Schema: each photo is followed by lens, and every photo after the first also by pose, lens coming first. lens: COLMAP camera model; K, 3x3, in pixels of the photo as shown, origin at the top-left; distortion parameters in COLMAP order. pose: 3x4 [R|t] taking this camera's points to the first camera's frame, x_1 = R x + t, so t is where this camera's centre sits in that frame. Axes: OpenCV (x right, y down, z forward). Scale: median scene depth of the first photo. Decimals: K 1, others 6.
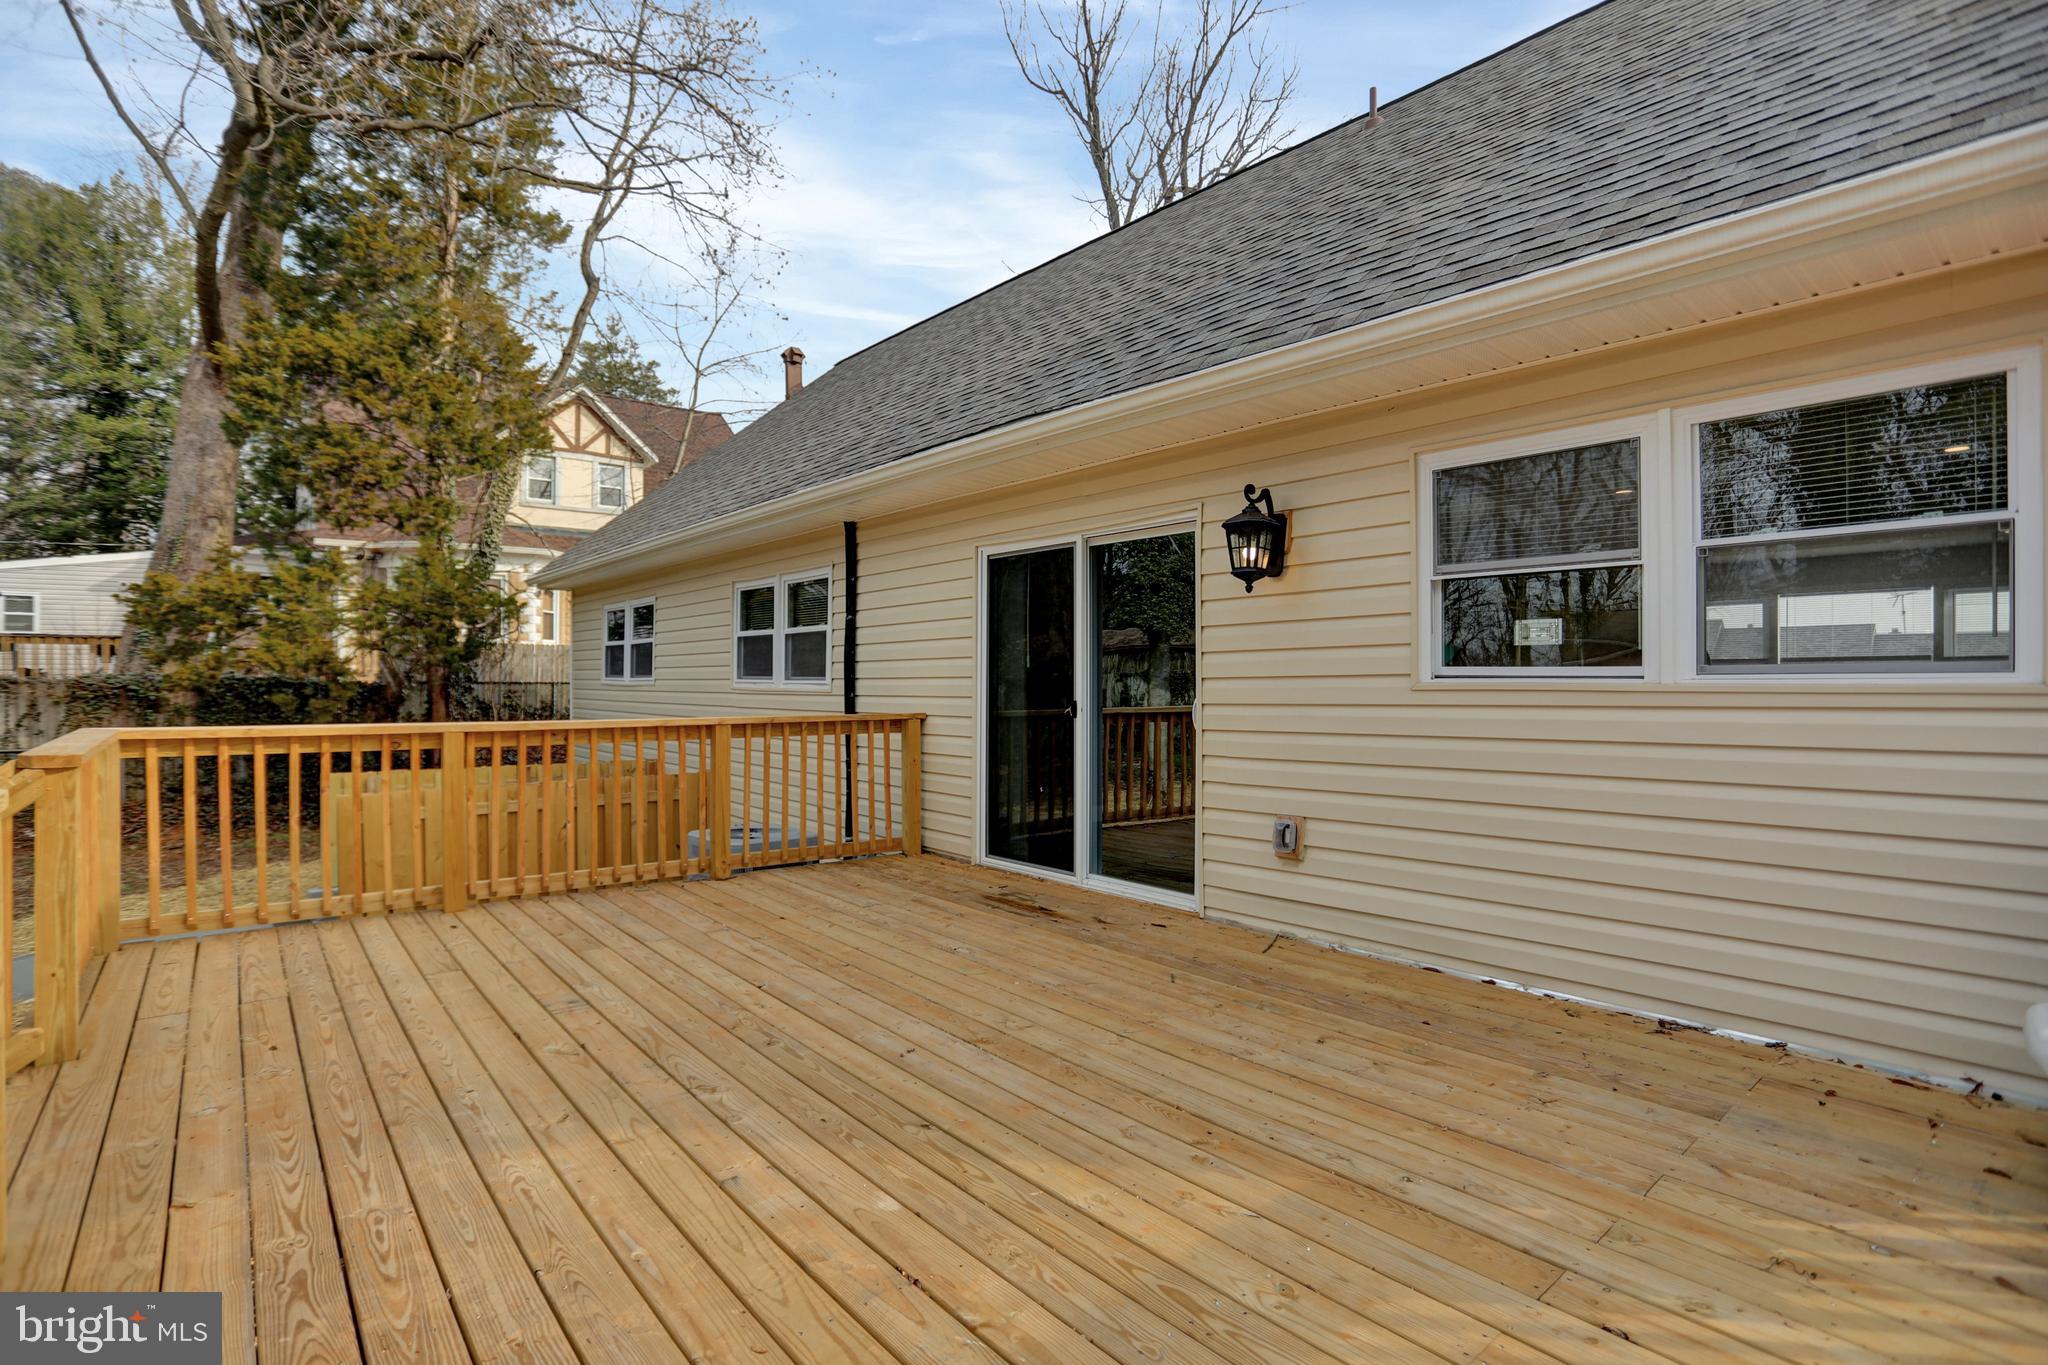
lens RADIAL K [[996.0, 0, 1021.7], [0, 996.0, 678.6], [0, 0, 1]] dist [-0.069685, 0.028986]
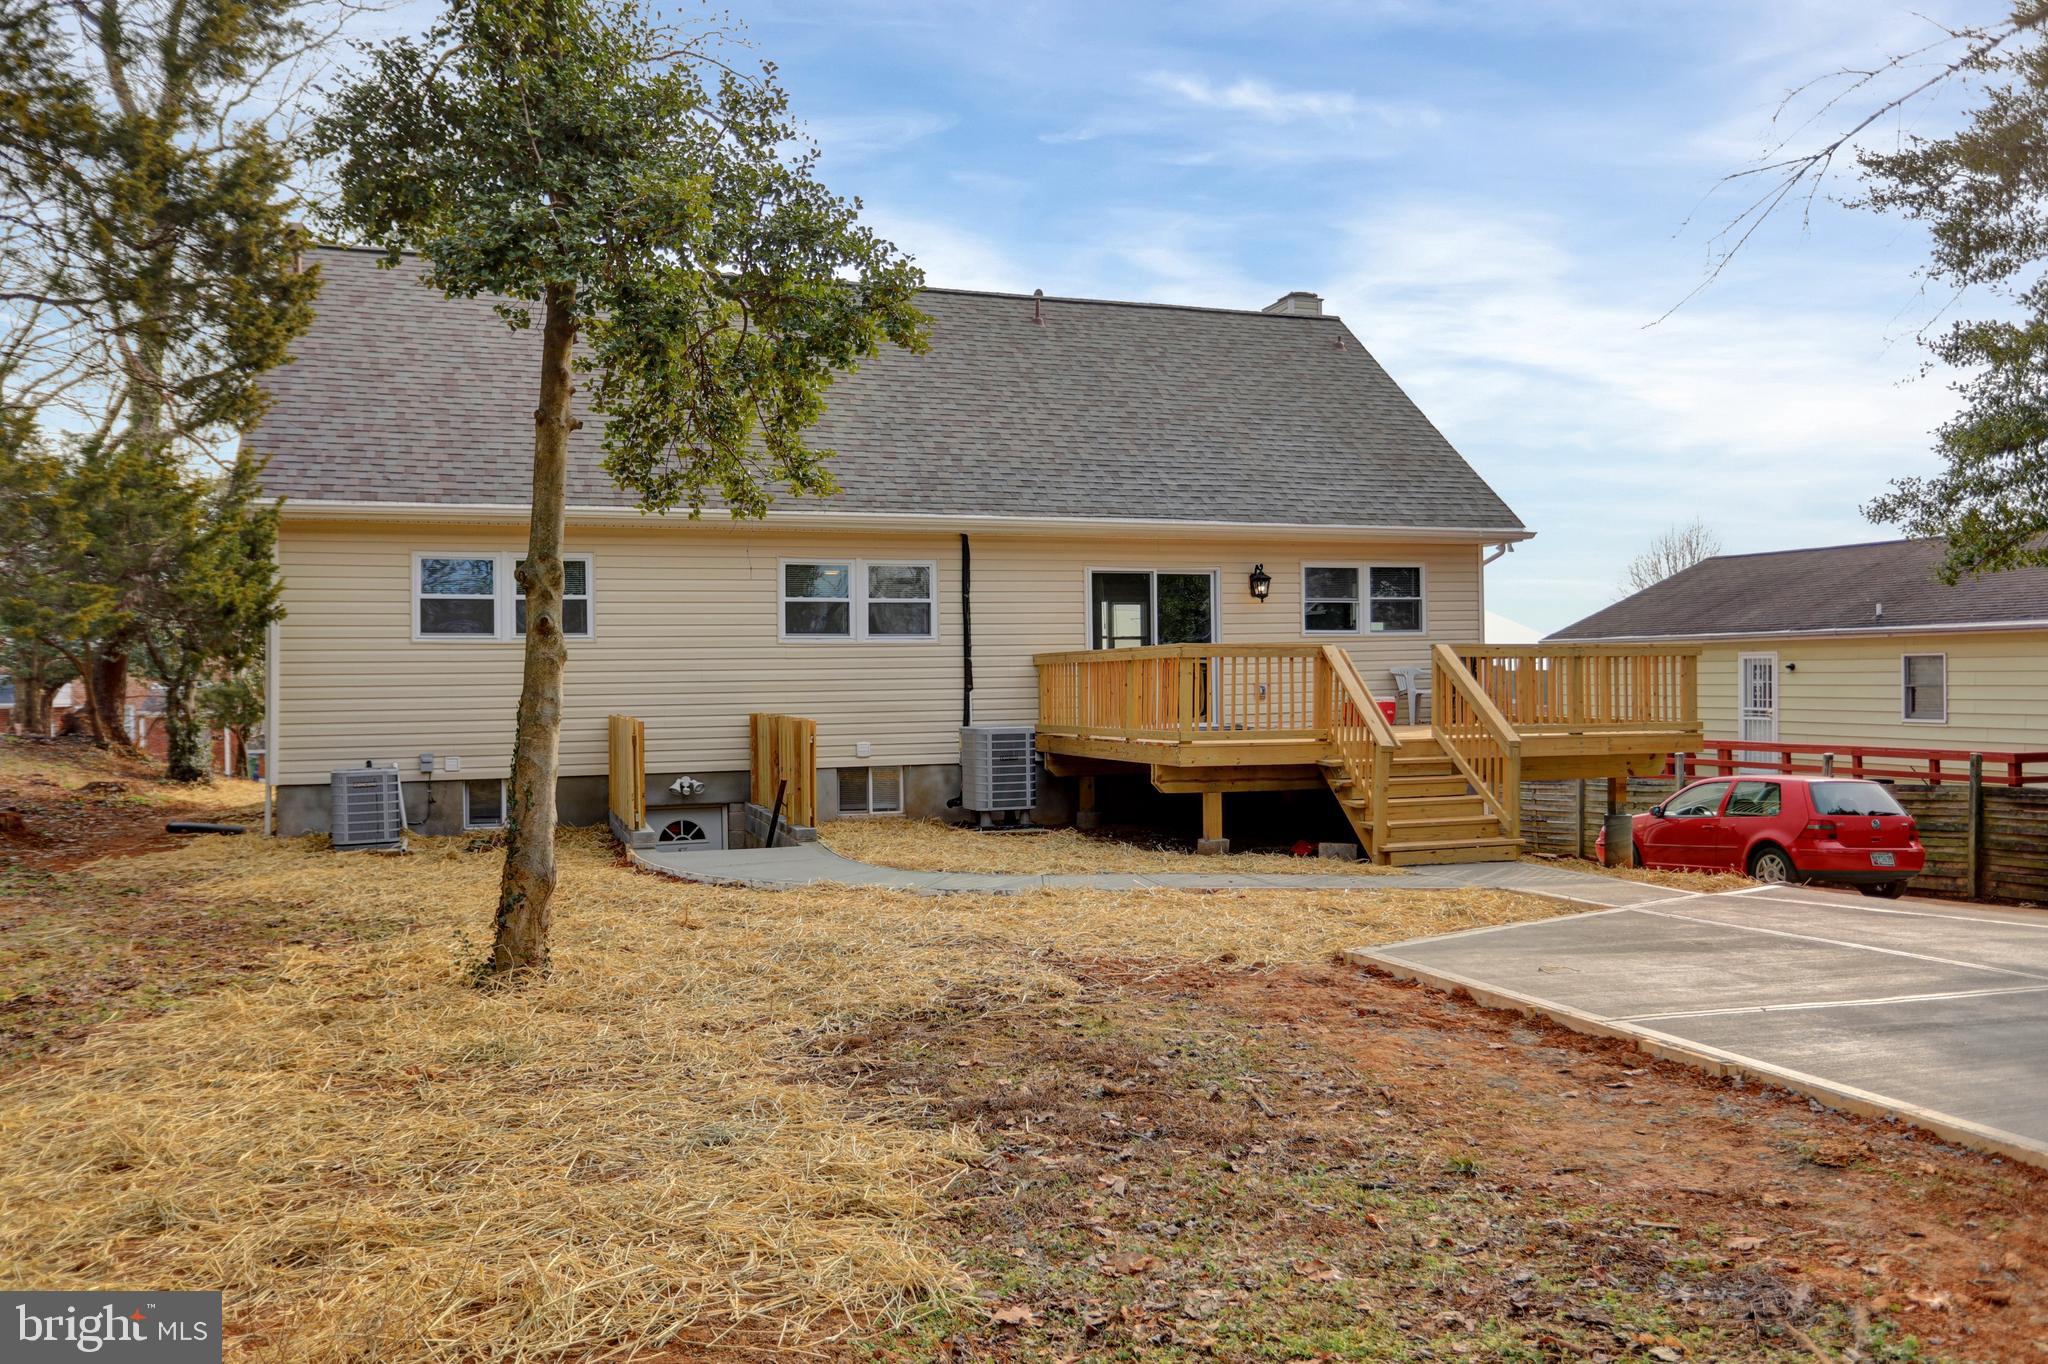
lens RADIAL K [[1631.2, 0, 1021.1], [0, 1631.2, 639.7], [0, 0, 1]] dist [-0.007875, 0.001954]
pose [[0.355786, 0.015812, 0.934434, -2.366672], [0.012347, 0.999690, -0.021617, 0.059949], [-0.934486, 0.019228, 0.355480, -0.003956]]
